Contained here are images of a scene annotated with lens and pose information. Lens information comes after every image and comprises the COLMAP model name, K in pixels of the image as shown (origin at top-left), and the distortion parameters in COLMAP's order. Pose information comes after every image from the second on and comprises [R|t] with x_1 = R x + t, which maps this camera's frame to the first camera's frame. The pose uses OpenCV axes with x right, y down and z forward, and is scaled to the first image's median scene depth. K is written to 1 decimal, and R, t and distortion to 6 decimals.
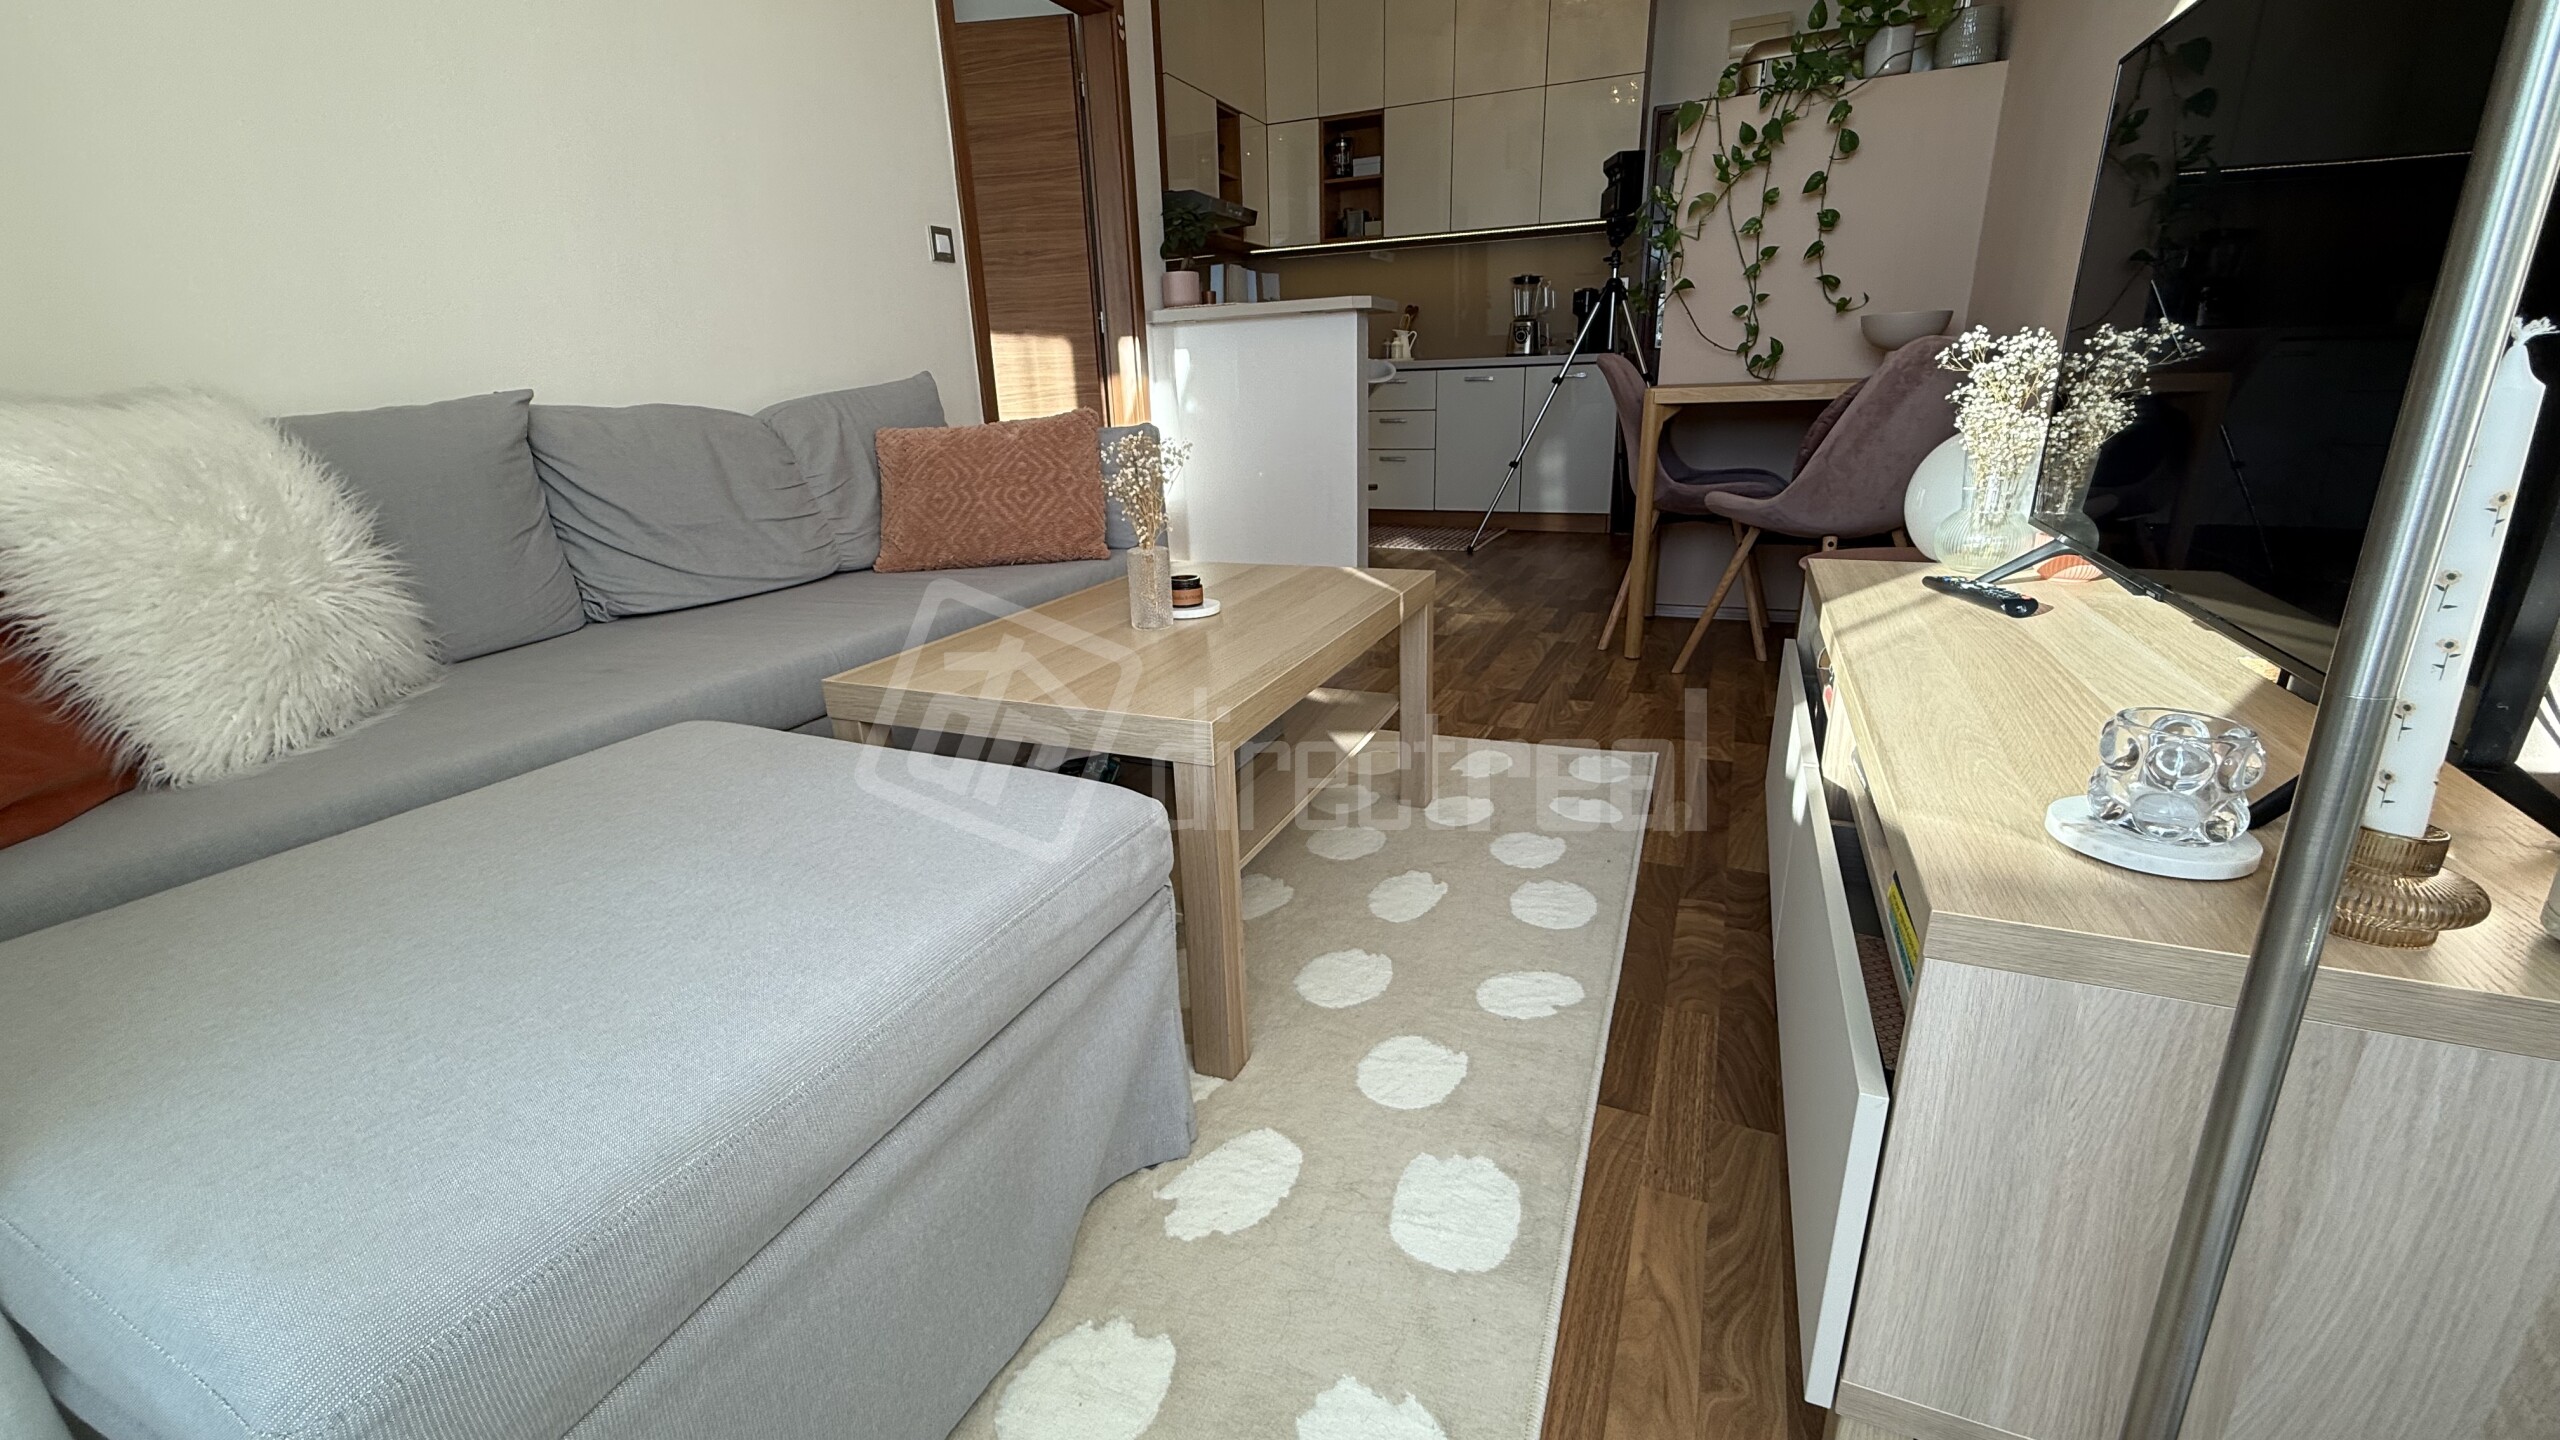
lens RADIAL K [[1016.3, 0, 1271.8], [0, 1016.3, 719.4], [0, 0, 1]] dist [0.000677, 0.000094]
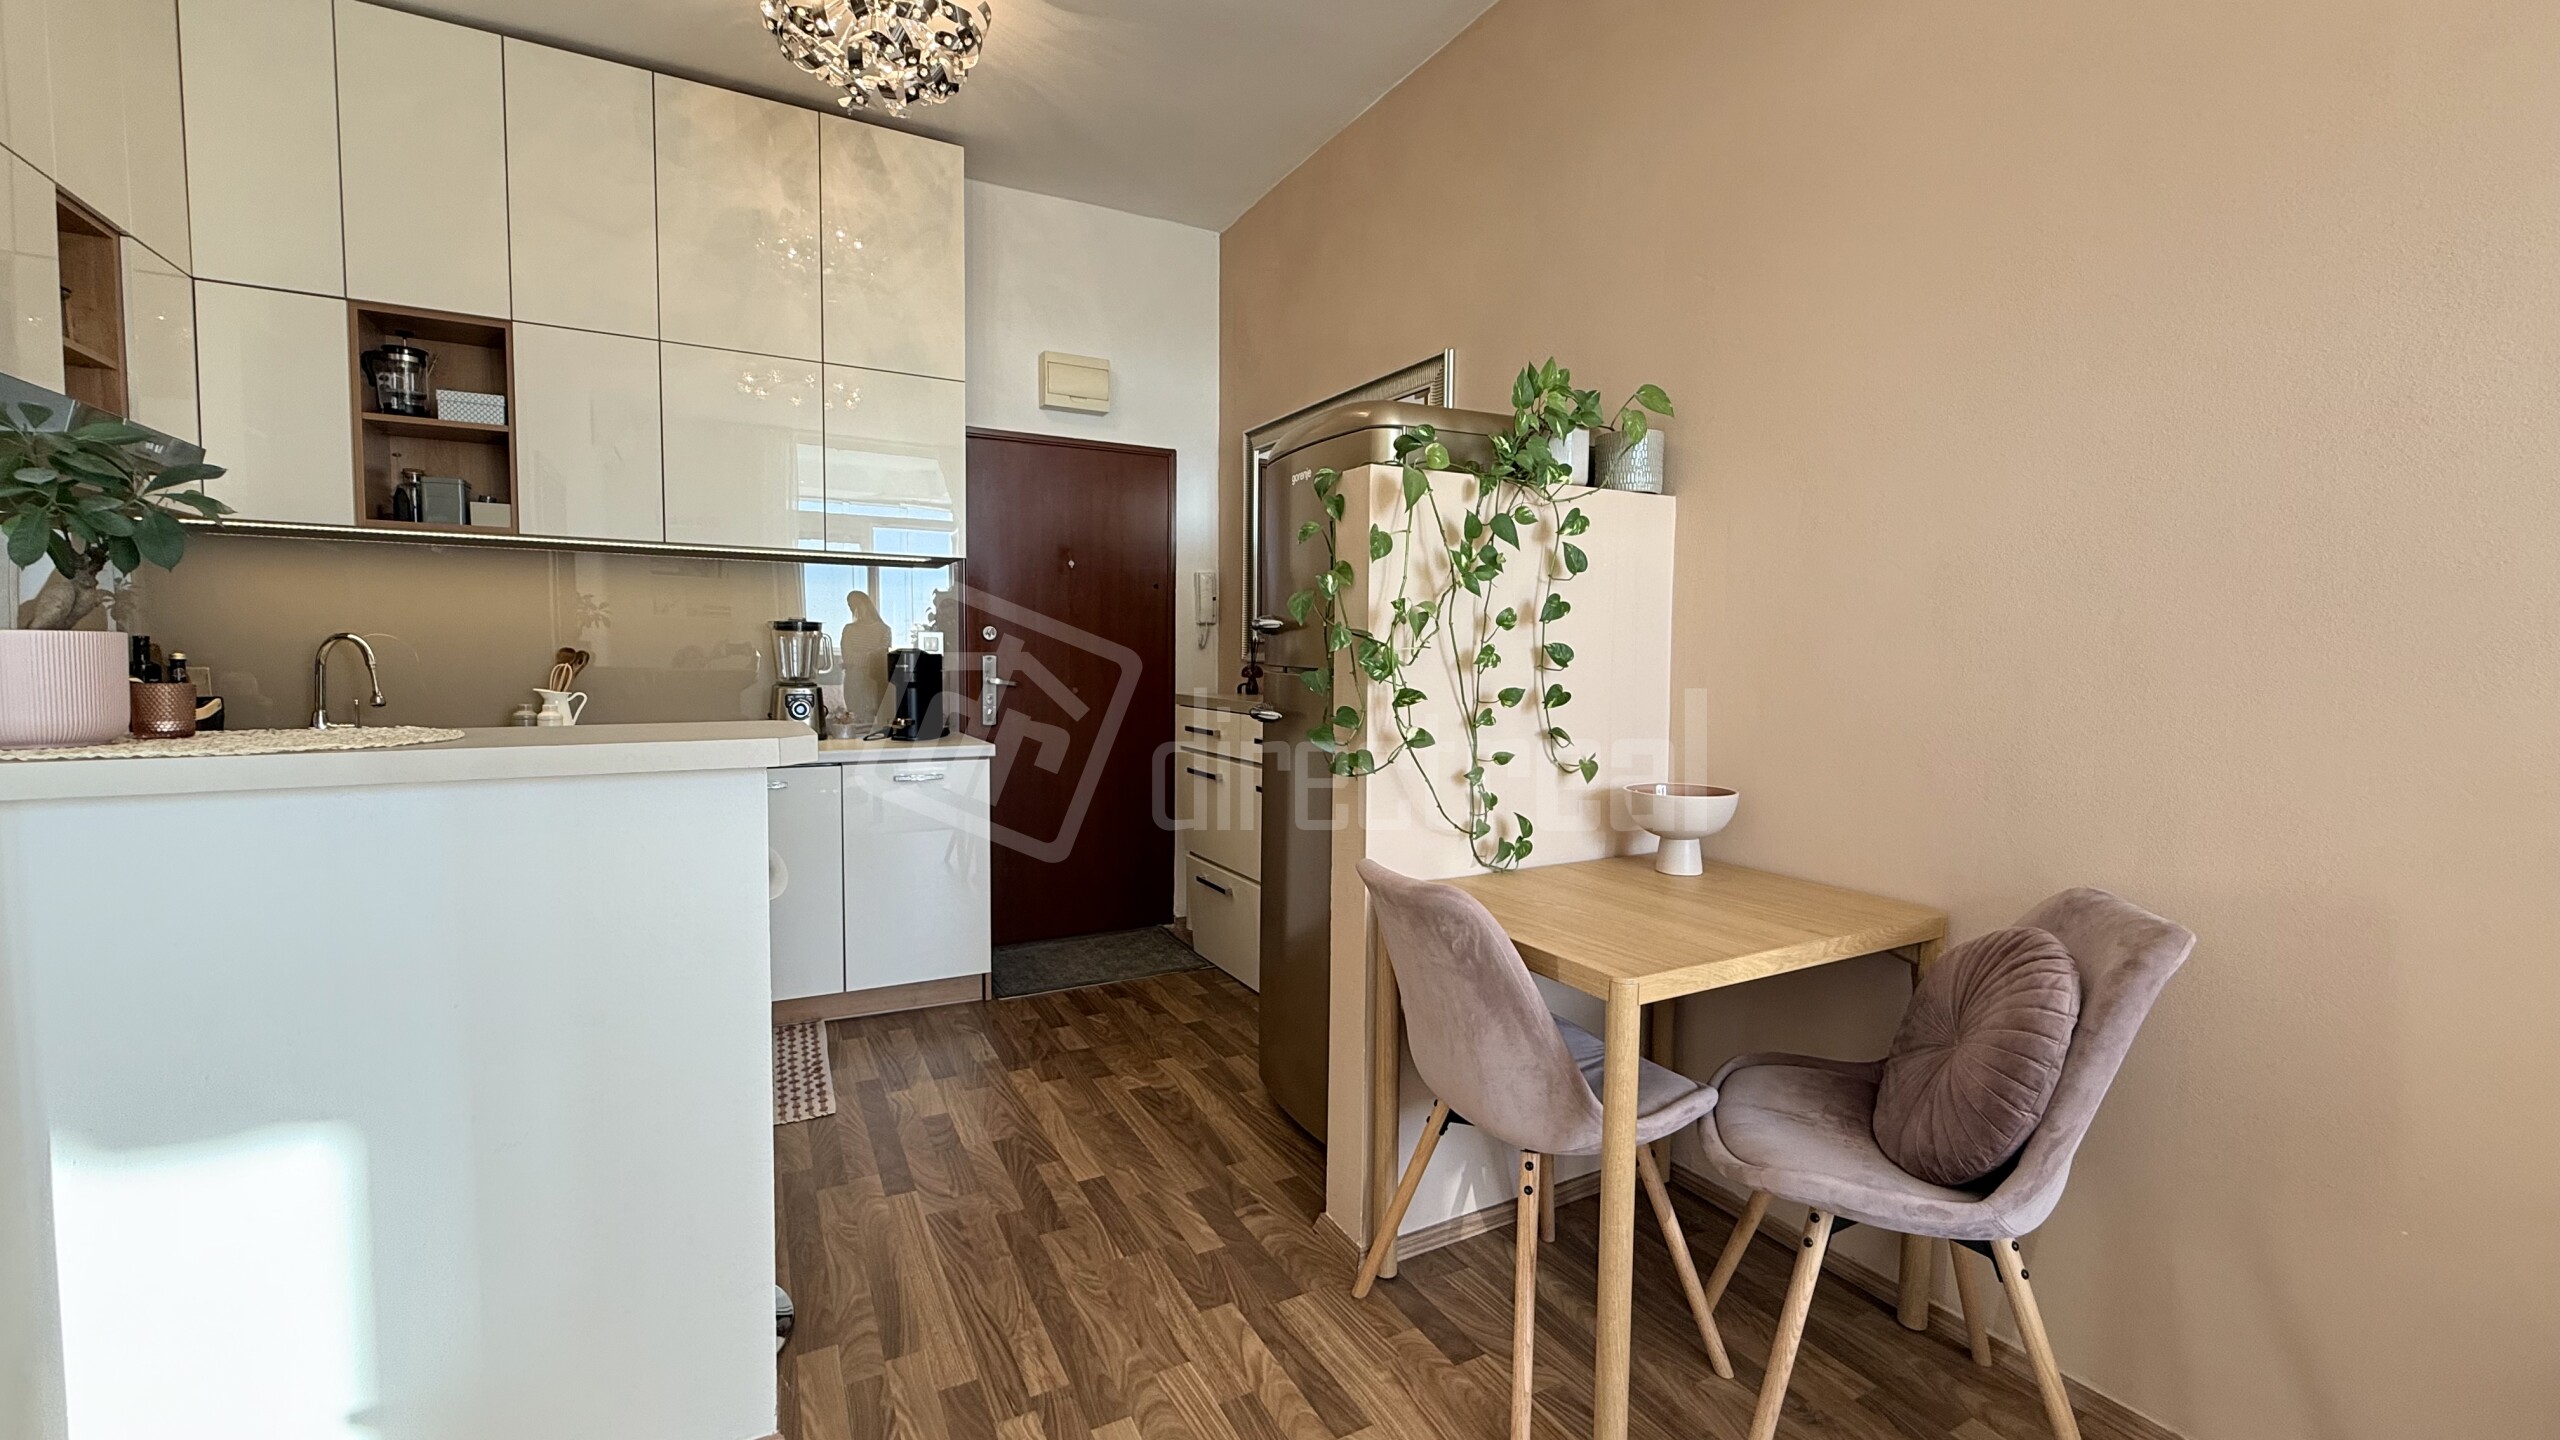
lens RADIAL K [[1020.2, 0, 1273.5], [0, 1020.2, 717.0], [0, 0, 1]] dist [0.000076, 0.000426]
pose [[0.617489, -0.010645, 0.786508, -0.124124], [0.219689, 0.962451, -0.159452, -0.361390], [-0.755278, 0.271247, 0.596641, 0.700063]]
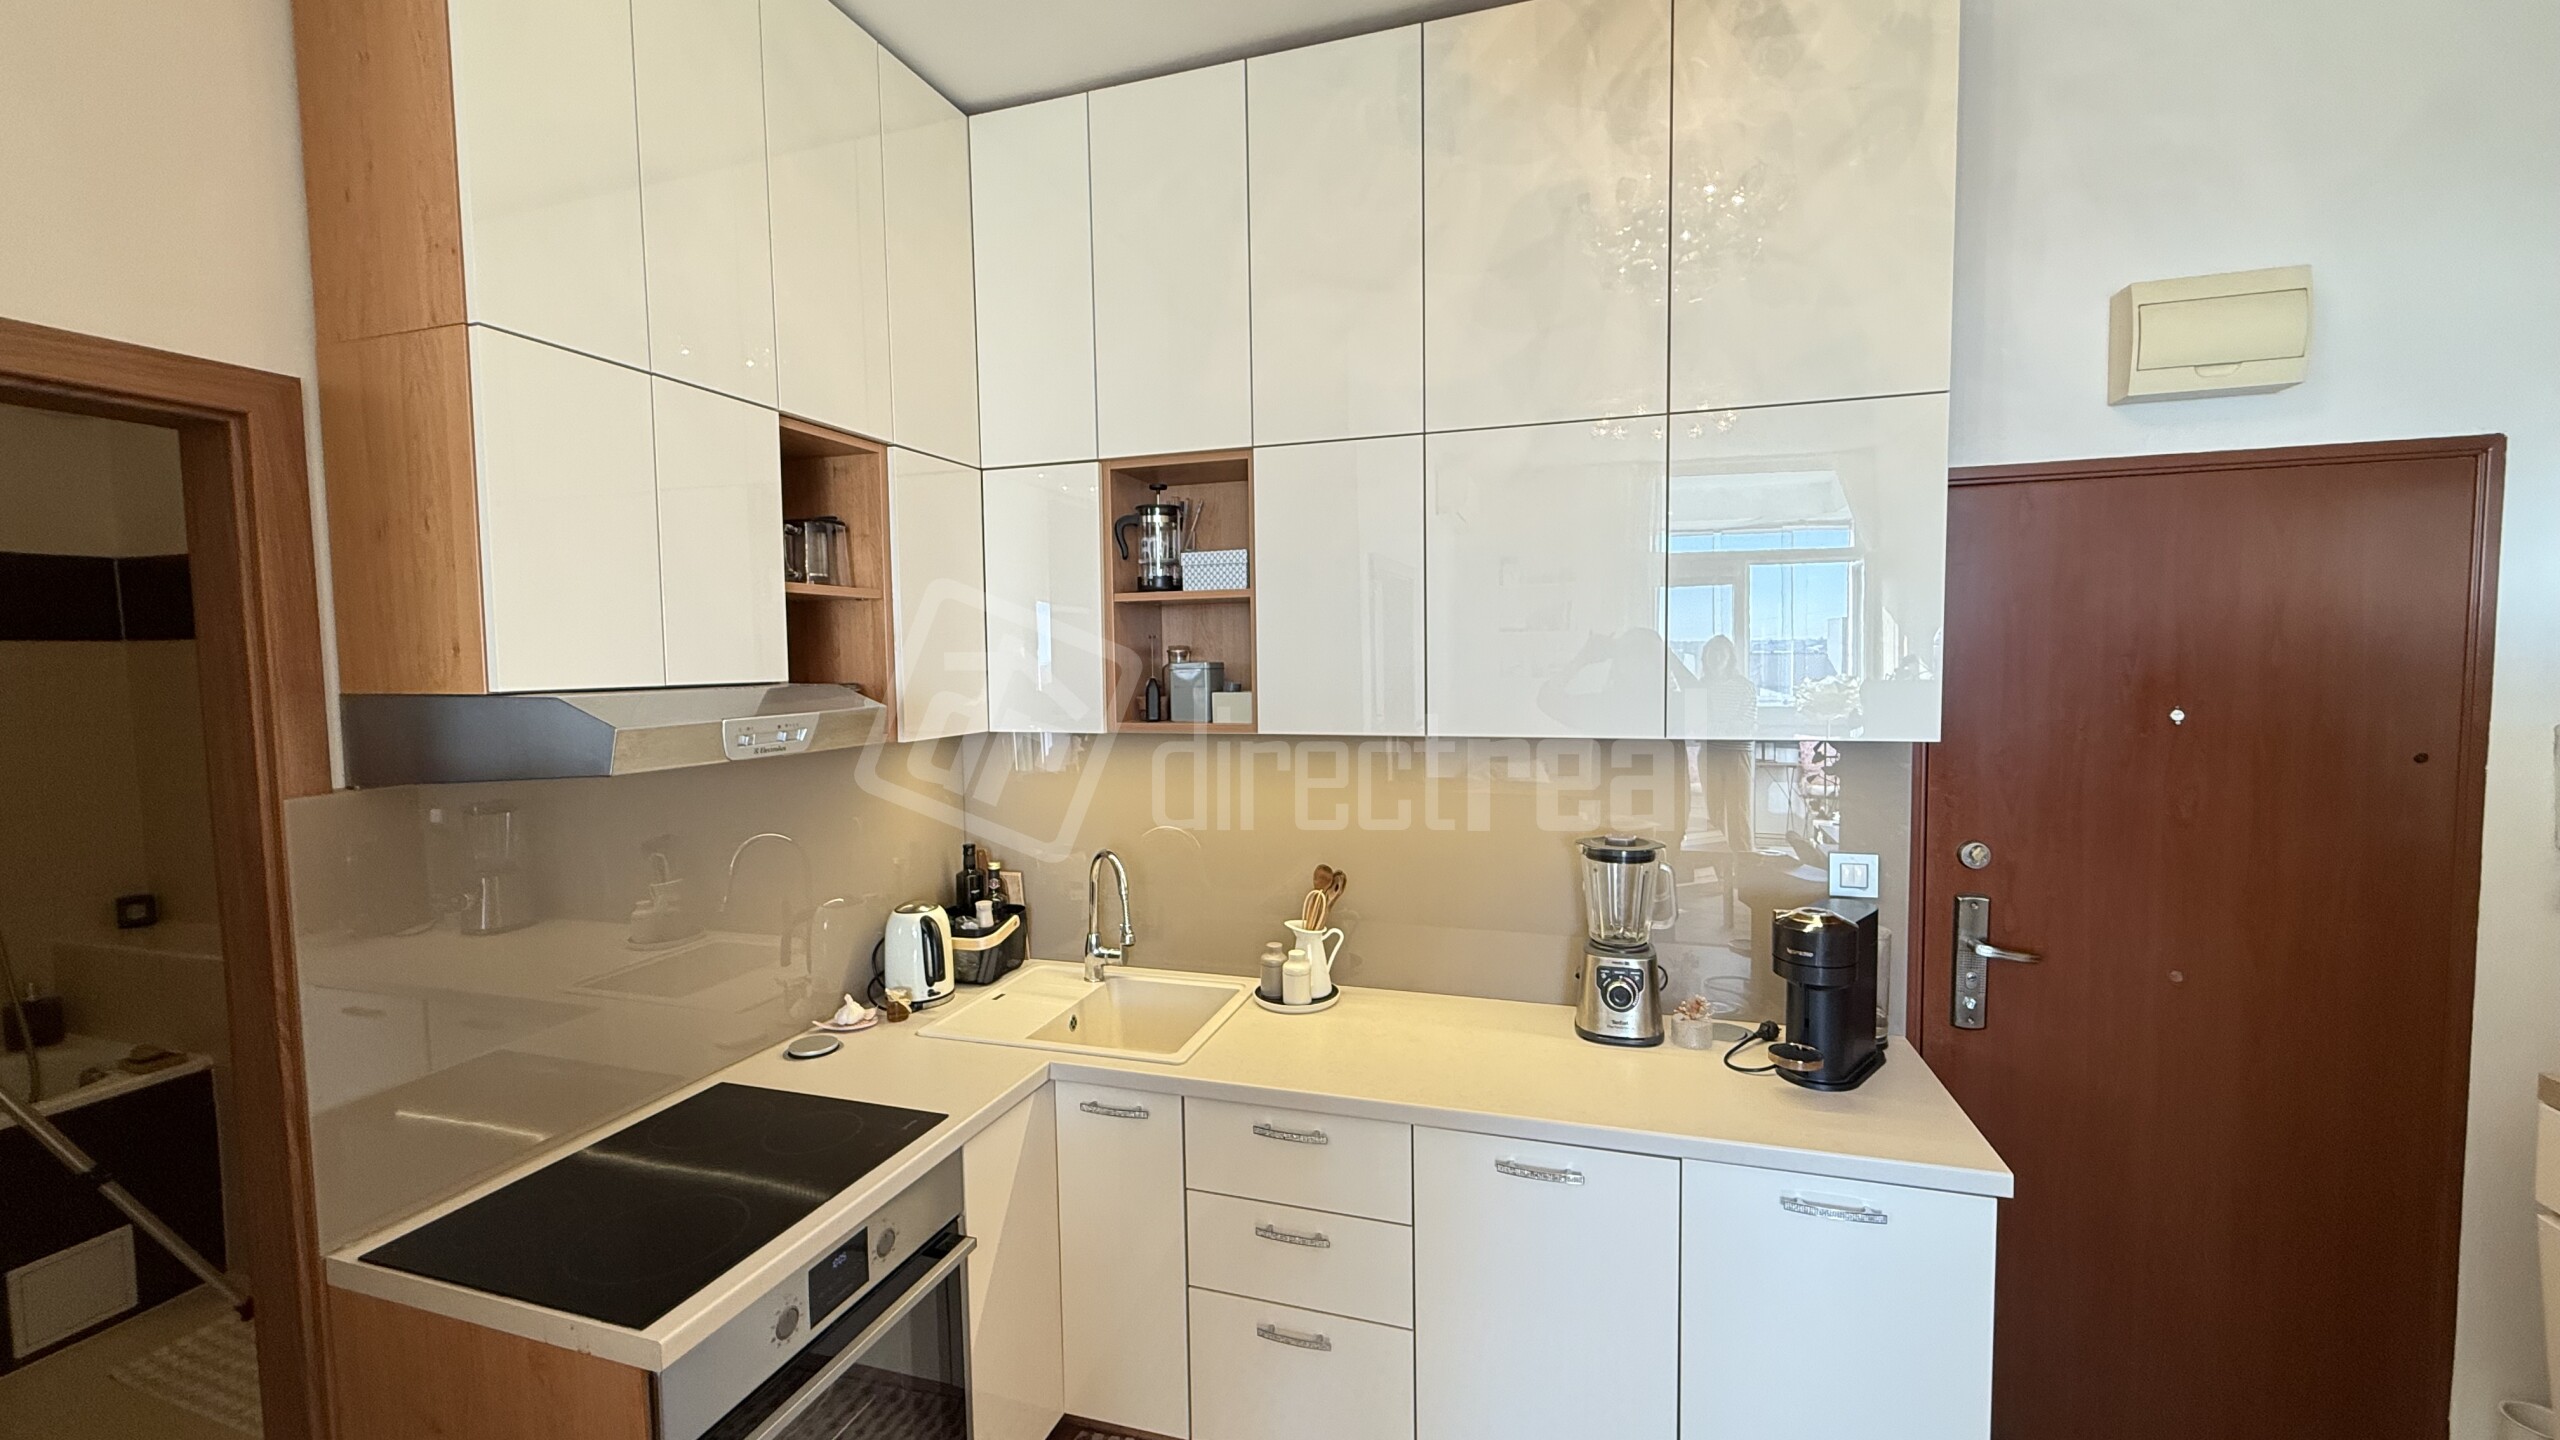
lens RADIAL K [[1020.2, 0, 1273.5], [0, 1020.2, 717.0], [0, 0, 1]] dist [0.000076, 0.000426]
pose [[0.995155, 0.008563, 0.097940, 0.135505], [0.017002, 0.966200, -0.257233, -0.664693], [-0.096832, 0.257652, 0.961373, 1.076799]]
